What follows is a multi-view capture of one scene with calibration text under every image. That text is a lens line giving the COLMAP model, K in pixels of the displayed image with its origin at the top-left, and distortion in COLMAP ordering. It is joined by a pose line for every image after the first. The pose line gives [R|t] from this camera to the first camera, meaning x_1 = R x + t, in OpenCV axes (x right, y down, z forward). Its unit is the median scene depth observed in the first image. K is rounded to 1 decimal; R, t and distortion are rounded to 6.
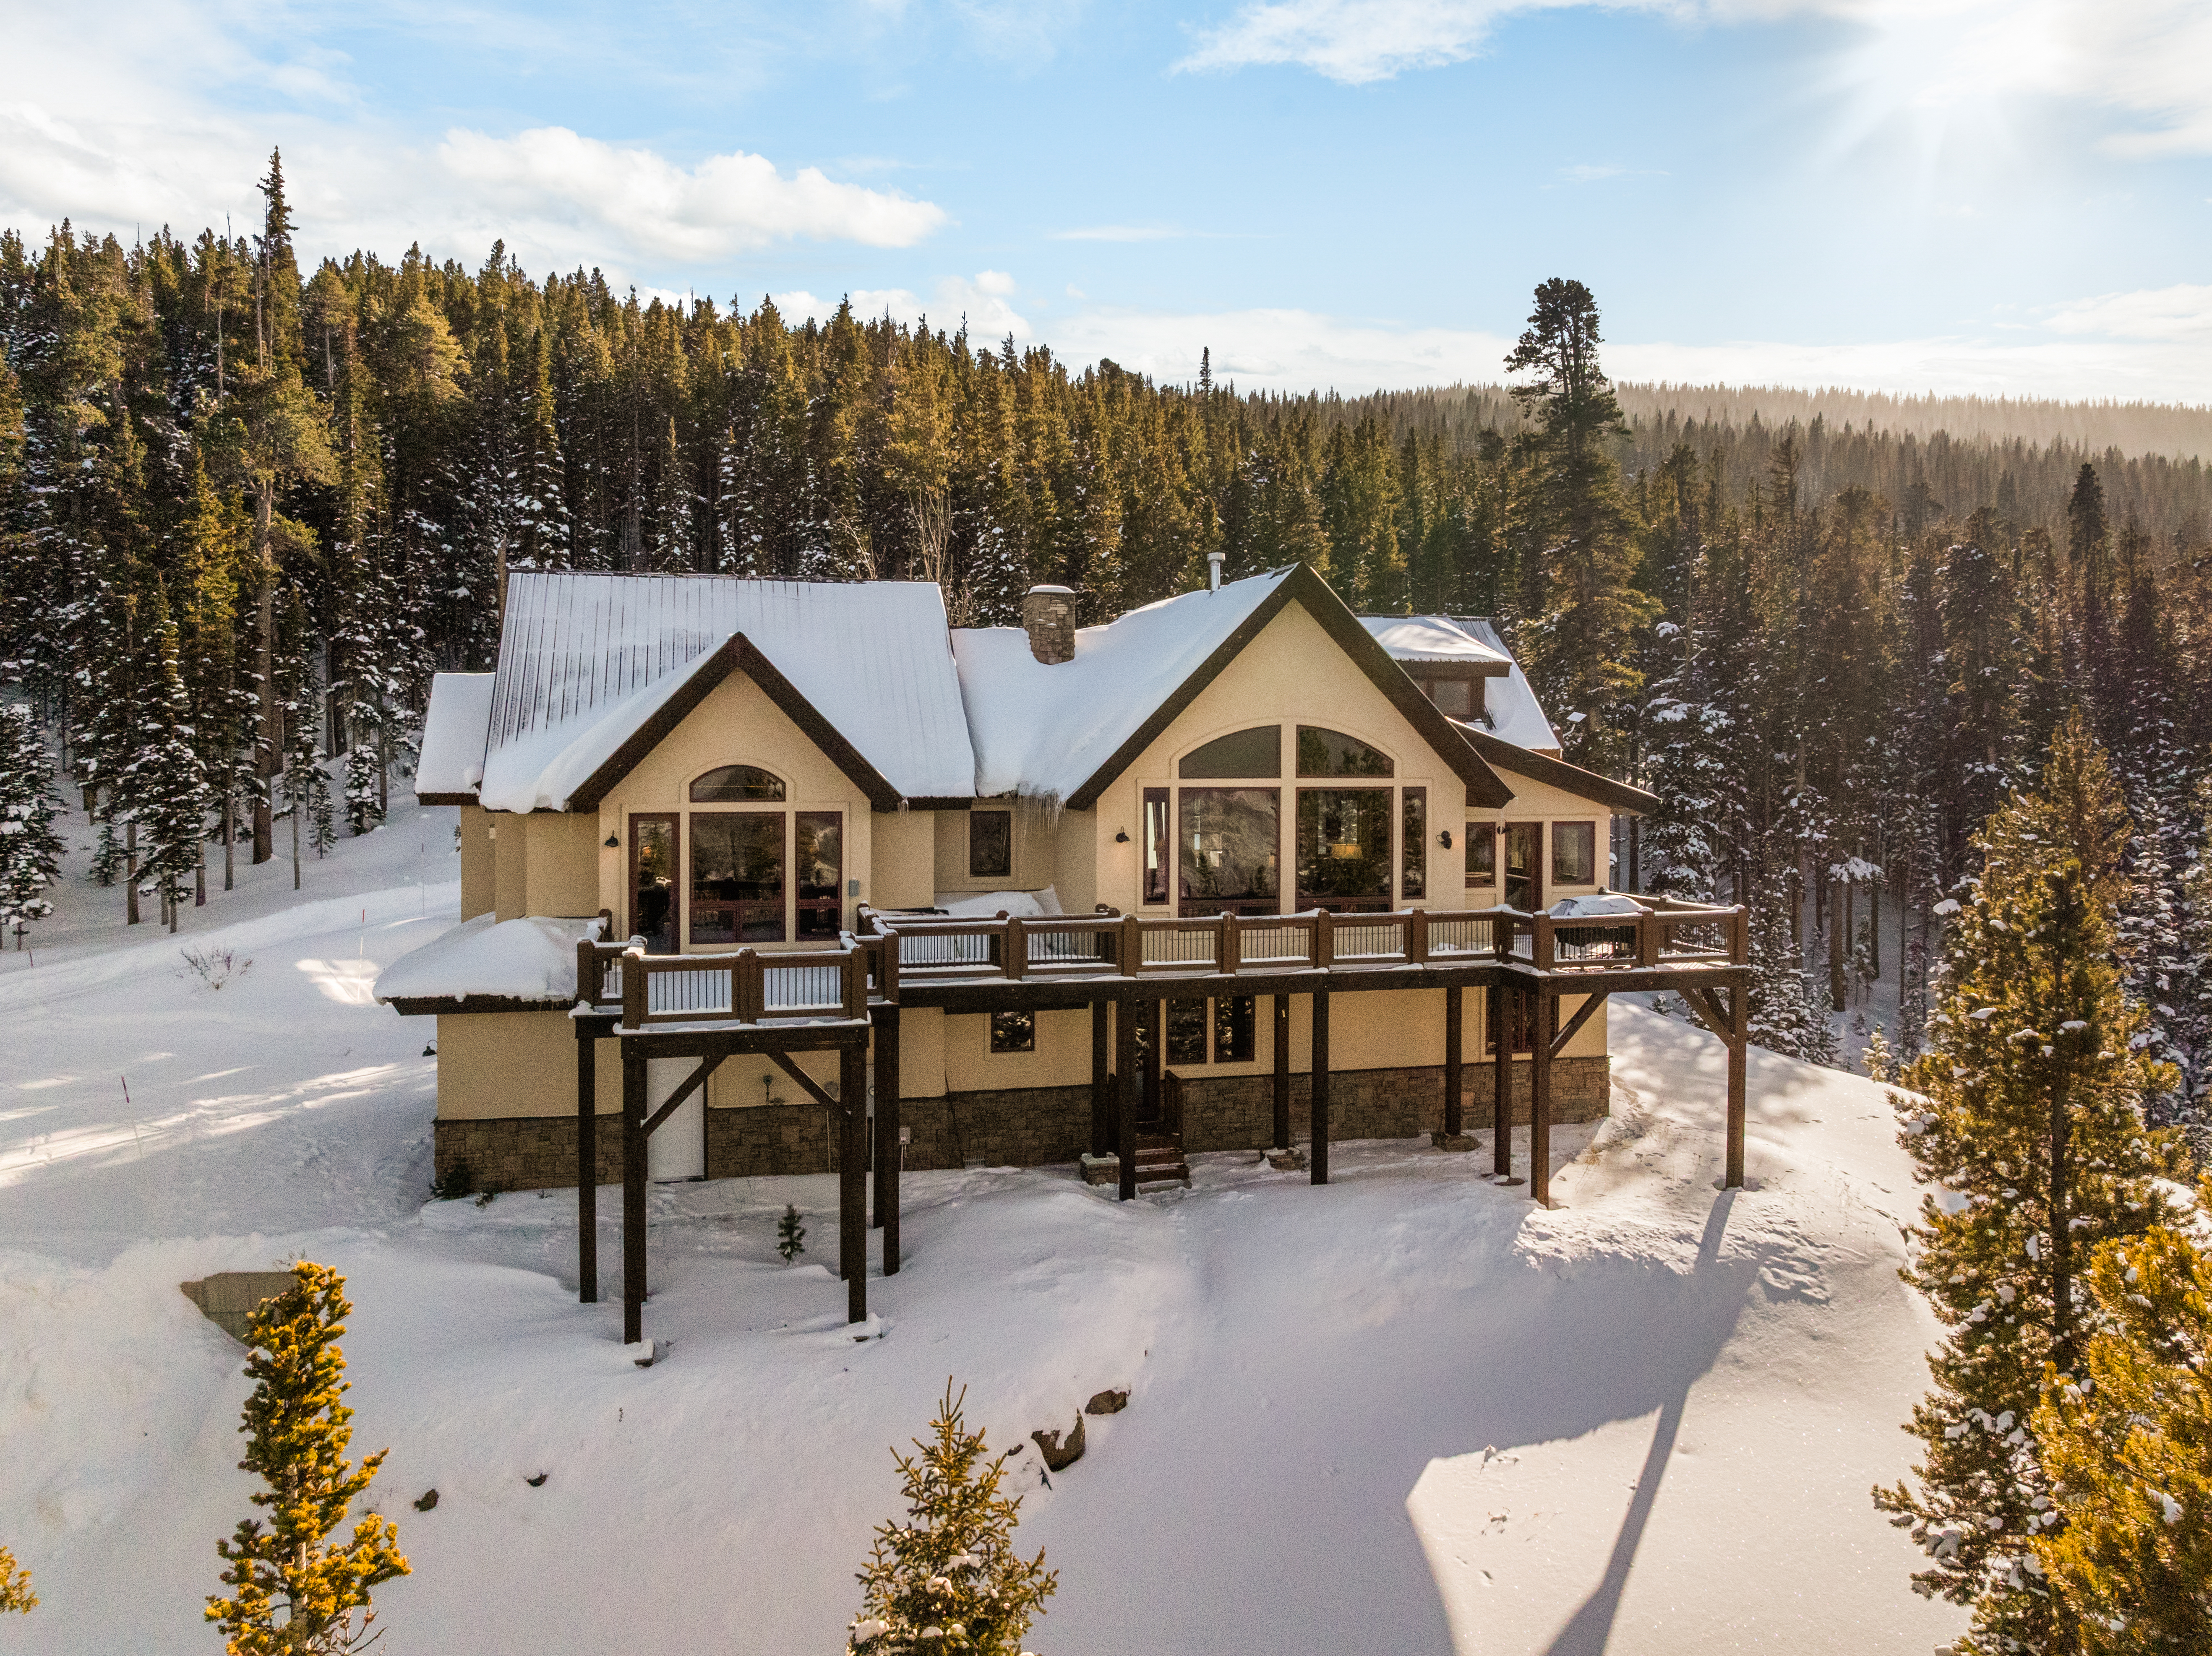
lens RADIAL K [[1531.8, 0, 1106.0], [0, 1531.8, 828.0], [0, 0, 1]] dist [-0.000656, -0.069984]
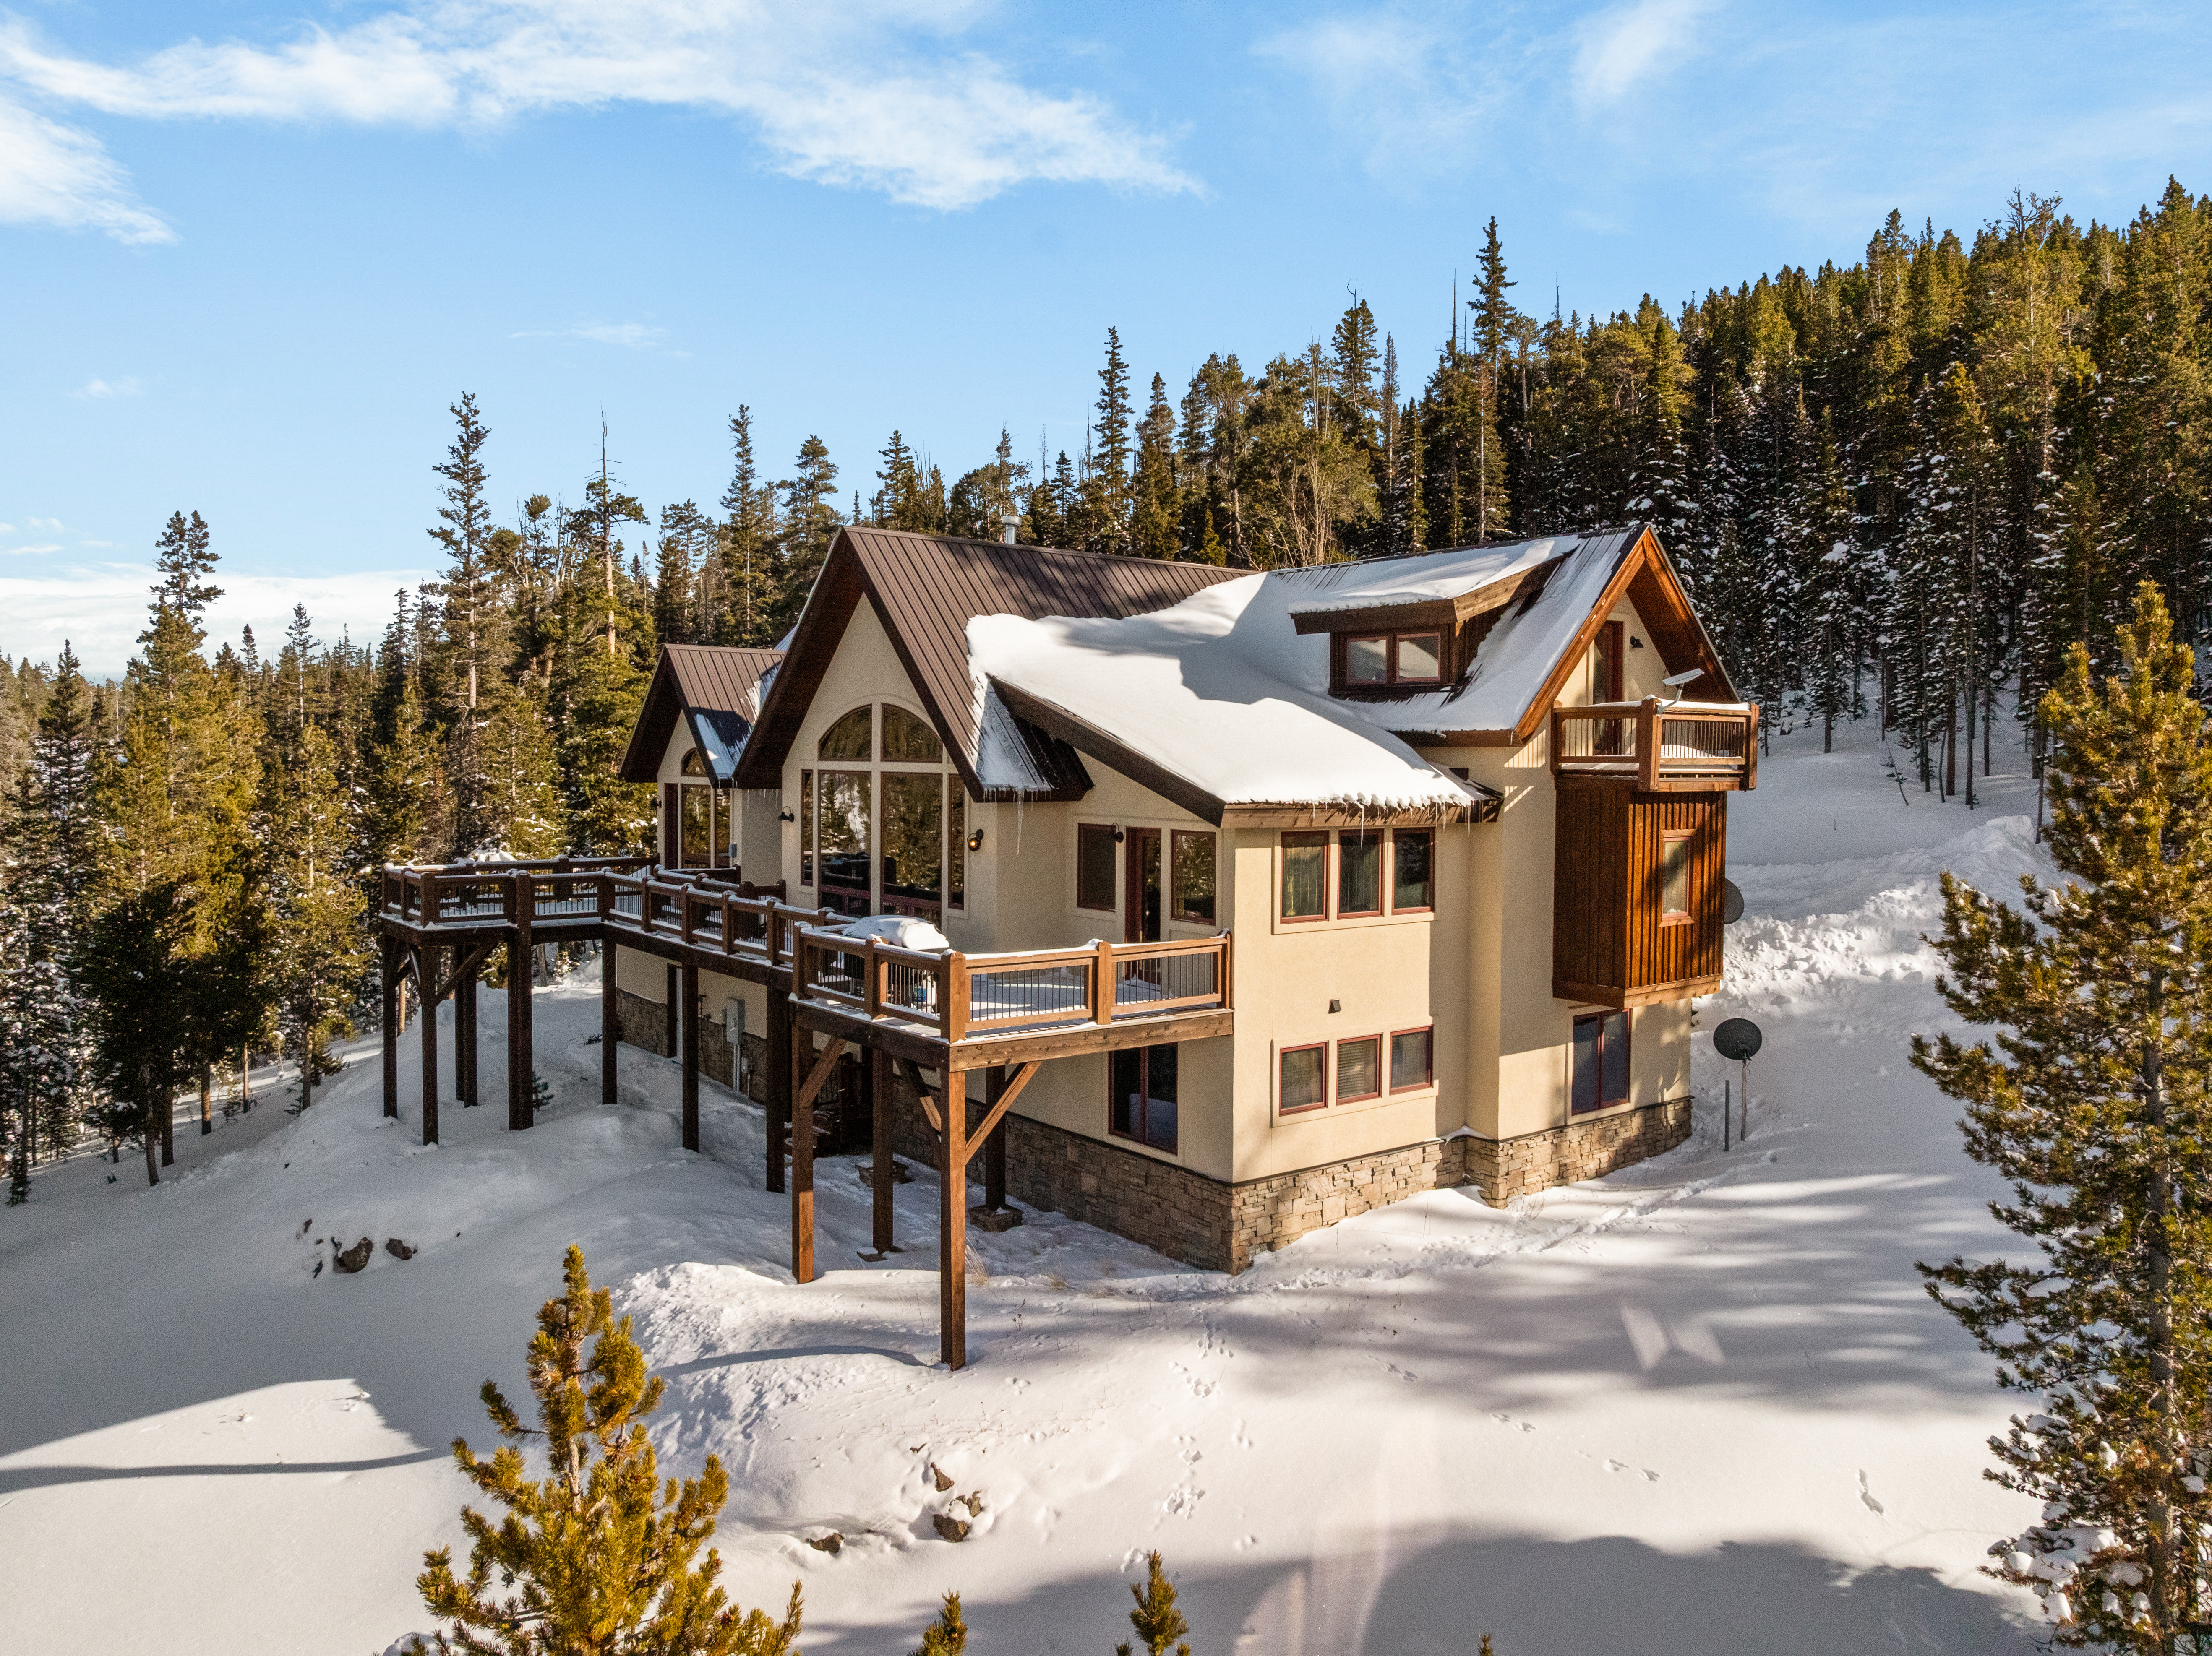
lens RADIAL K [[1531.8, 0, 1106.0], [0, 1531.8, 828.0], [0, 0, 1]] dist [-0.000656, -0.069984]
pose [[0.396424, 0.036477, -0.917343, 1.025674], [-0.046404, 0.998729, 0.019660, -0.016663], [0.916894, 0.034775, 0.397612, 0.768652]]
